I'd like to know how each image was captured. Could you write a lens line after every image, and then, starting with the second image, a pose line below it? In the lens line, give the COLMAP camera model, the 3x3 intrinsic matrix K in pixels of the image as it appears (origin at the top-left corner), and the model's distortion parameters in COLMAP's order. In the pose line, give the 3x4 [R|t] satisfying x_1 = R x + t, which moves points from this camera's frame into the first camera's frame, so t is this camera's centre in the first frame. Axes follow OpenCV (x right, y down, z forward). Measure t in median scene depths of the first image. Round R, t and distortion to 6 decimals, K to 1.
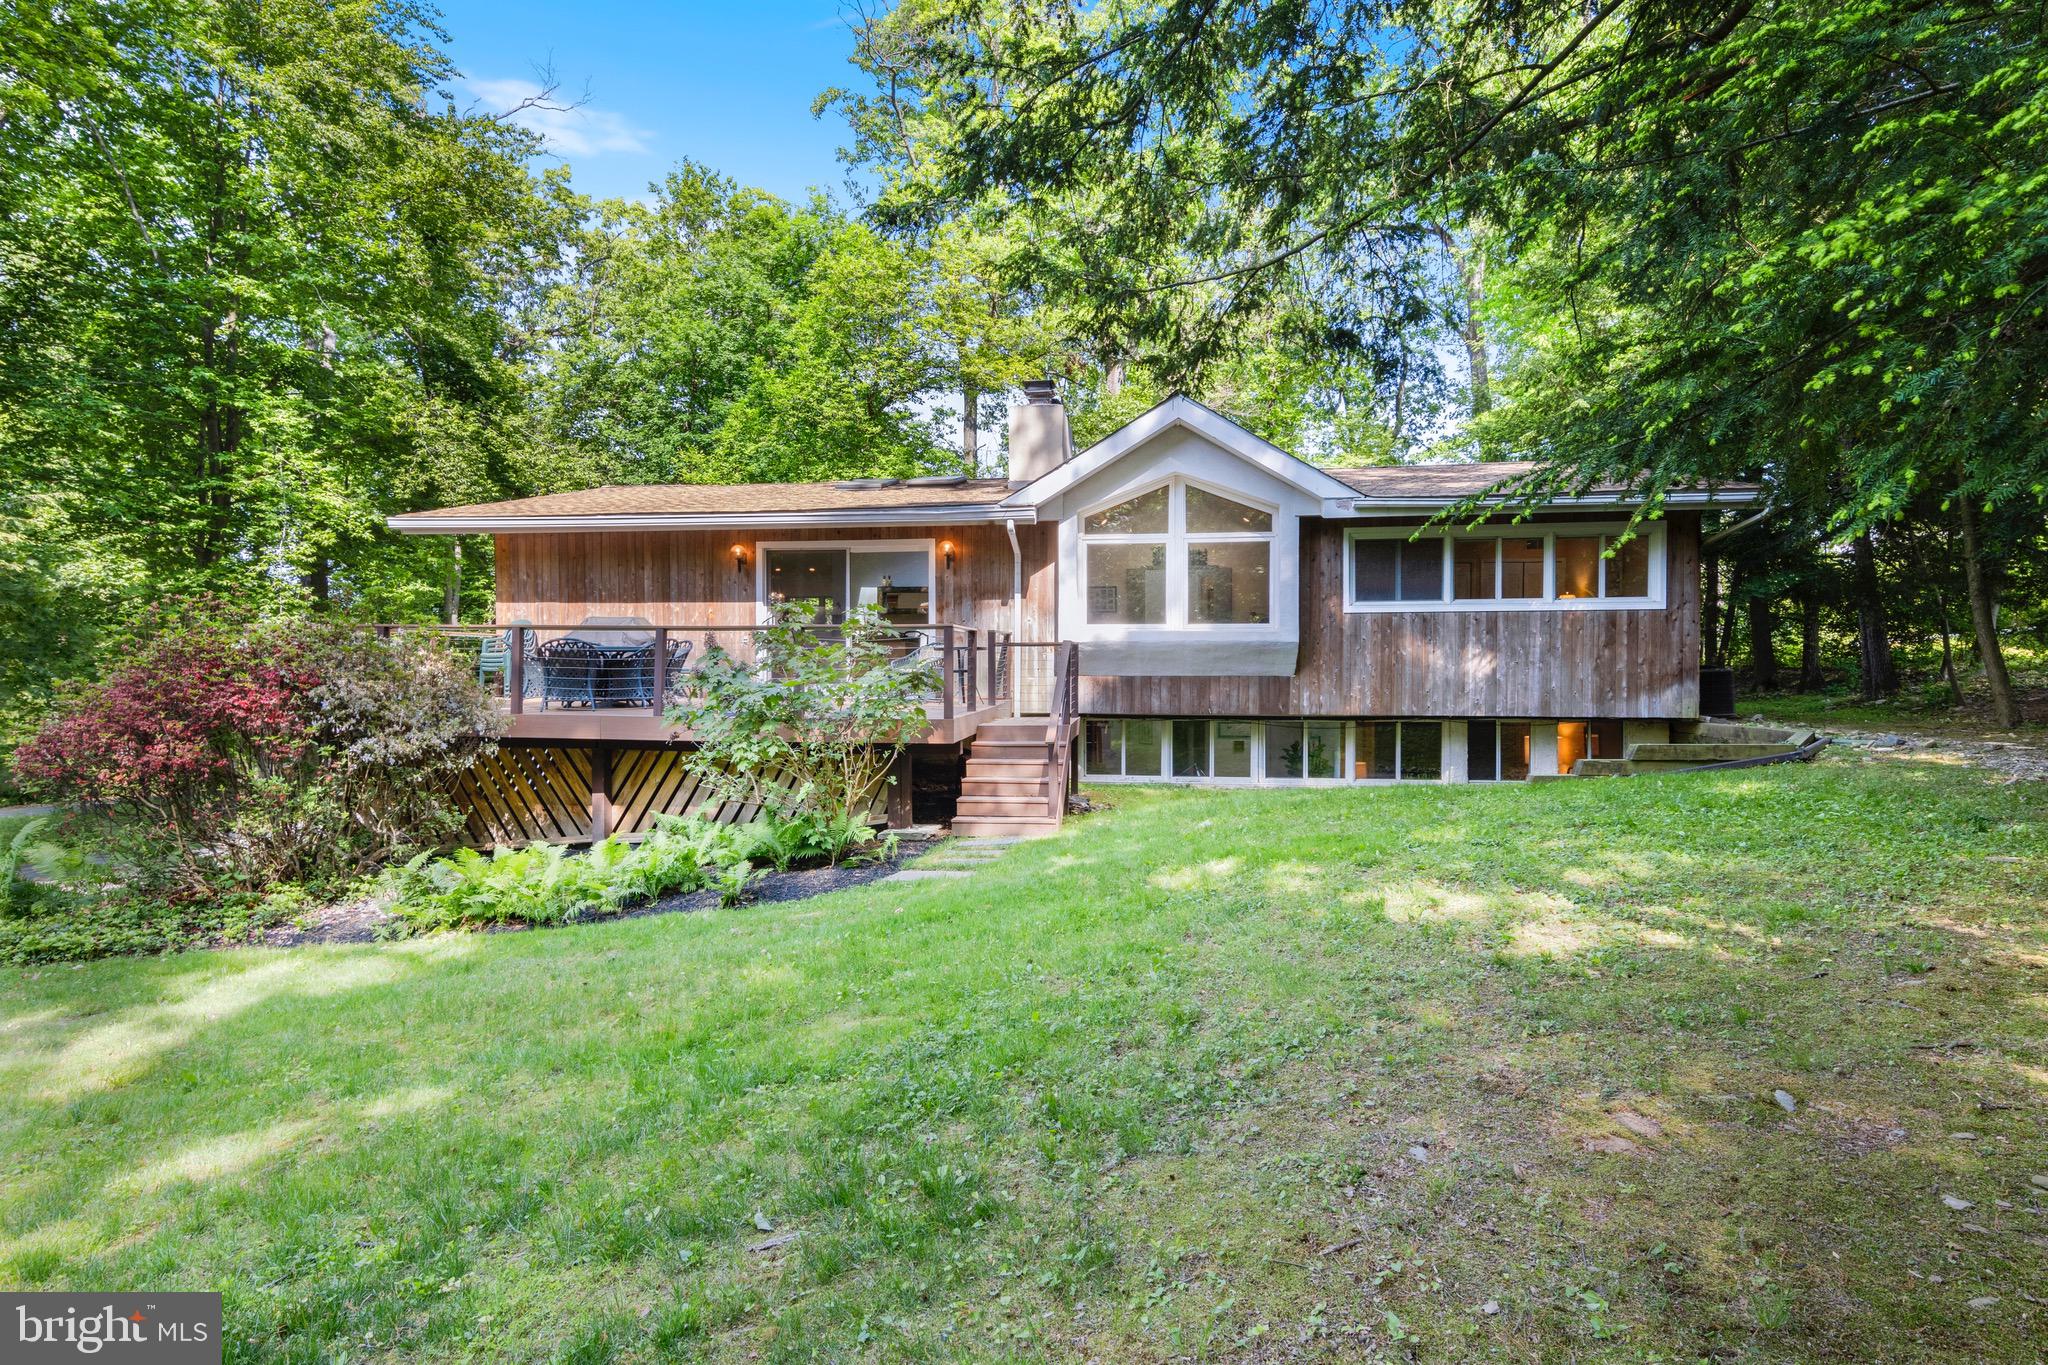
lens RADIAL K [[1040.2, 0, 1024.3], [0, 1040.2, 649.4], [0, 0, 1]] dist [0.004654, -0.001222]
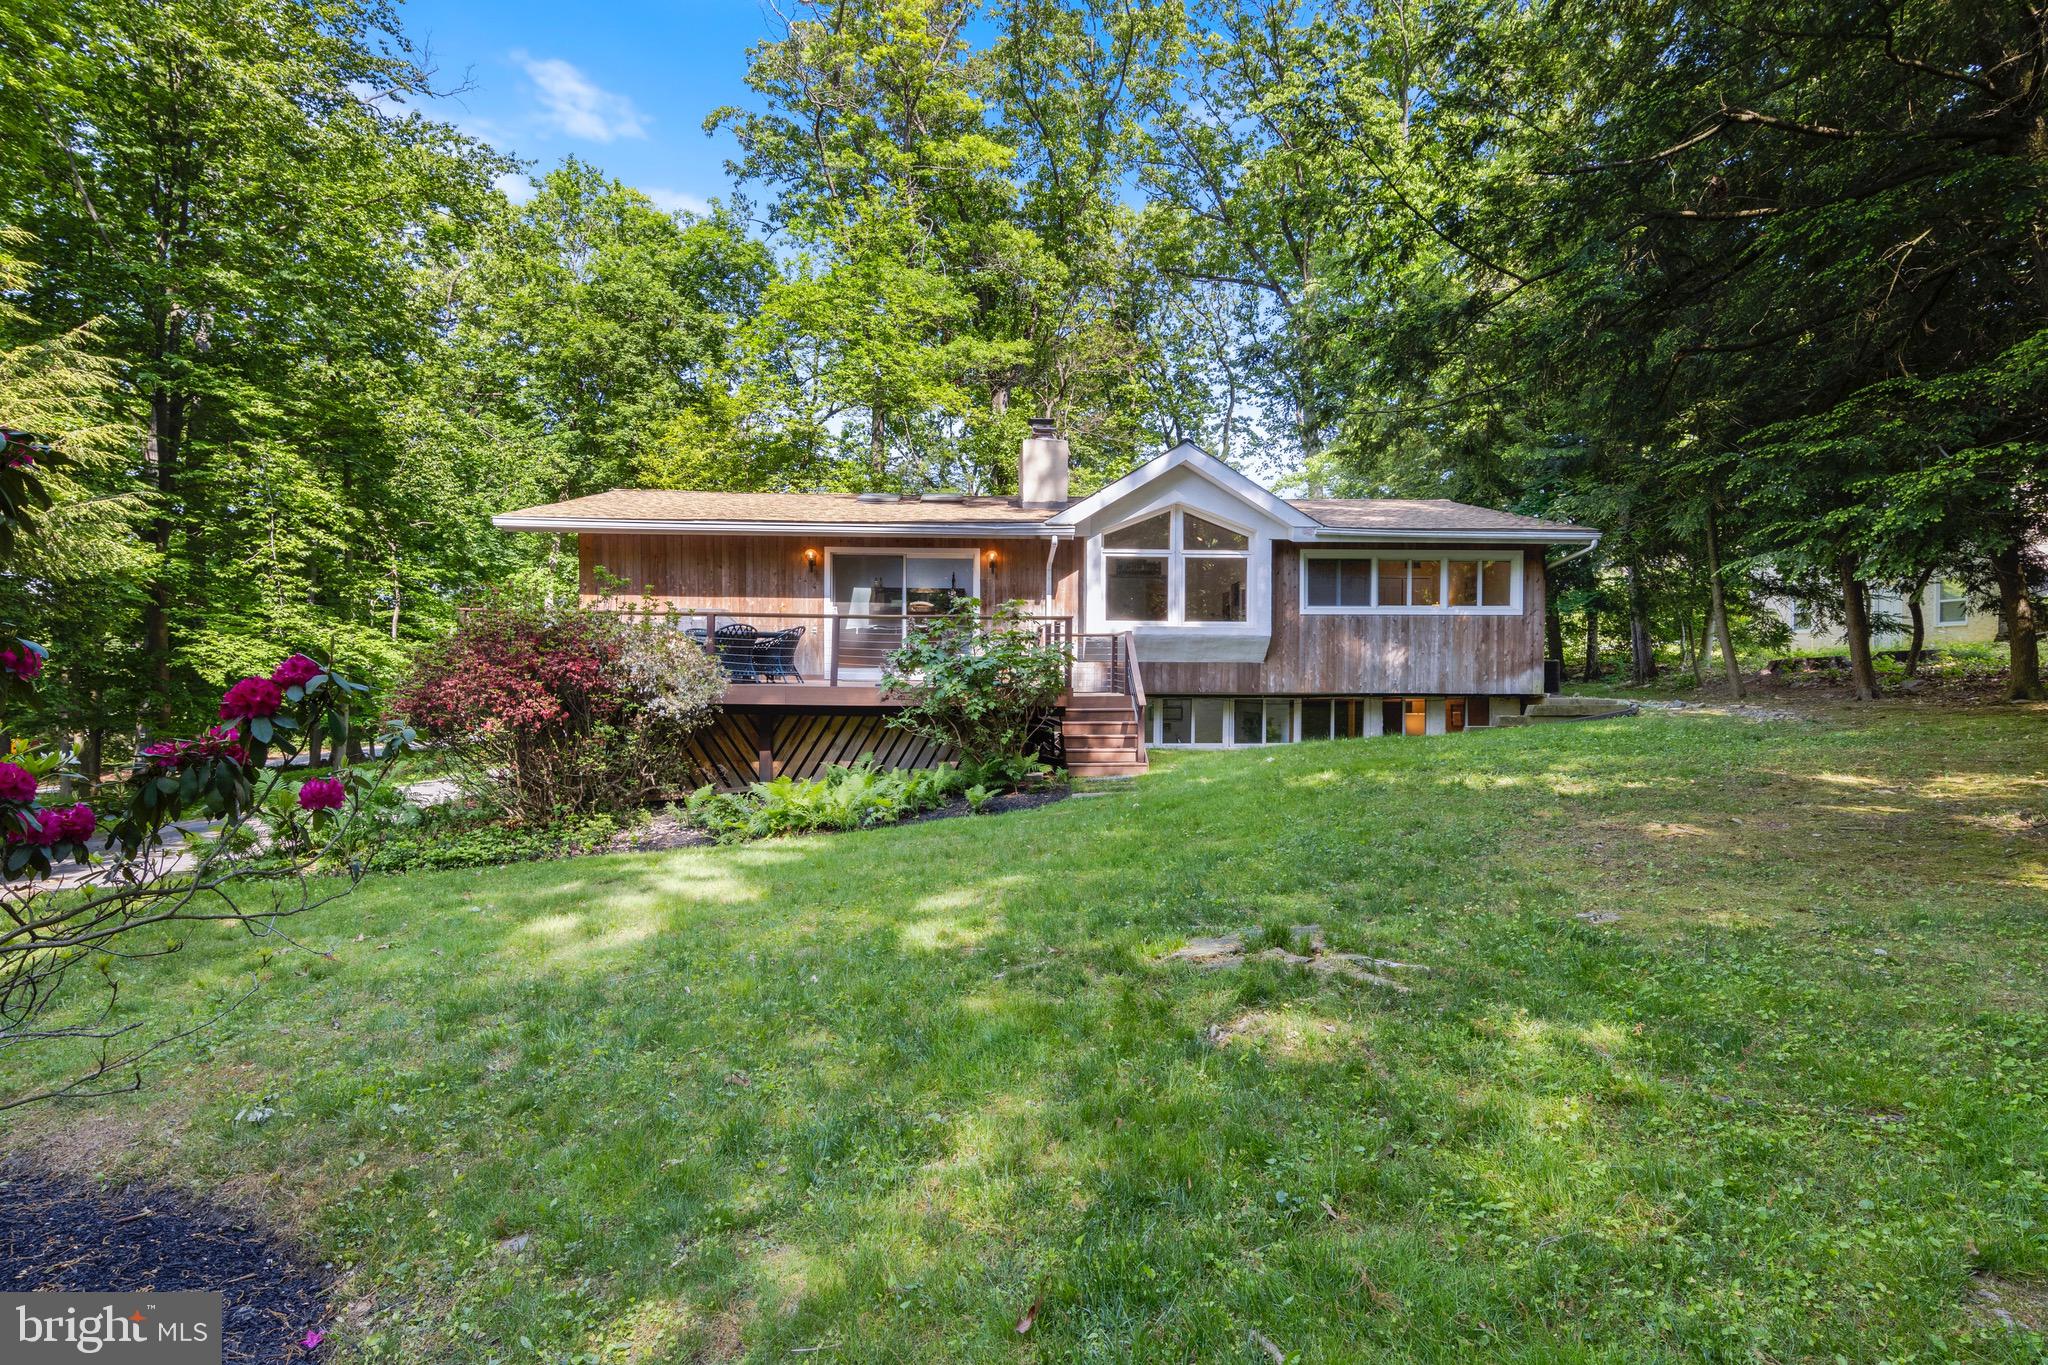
lens RADIAL K [[1040.2, 0, 1024.3], [0, 1040.2, 649.4], [0, 0, 1]] dist [0.004654, -0.001222]
pose [[0.981320, 0.008884, 0.192176, -0.280187], [-0.007729, 0.999947, -0.006759, 0.020148], [-0.192226, 0.005148, 0.981337, -0.212399]]
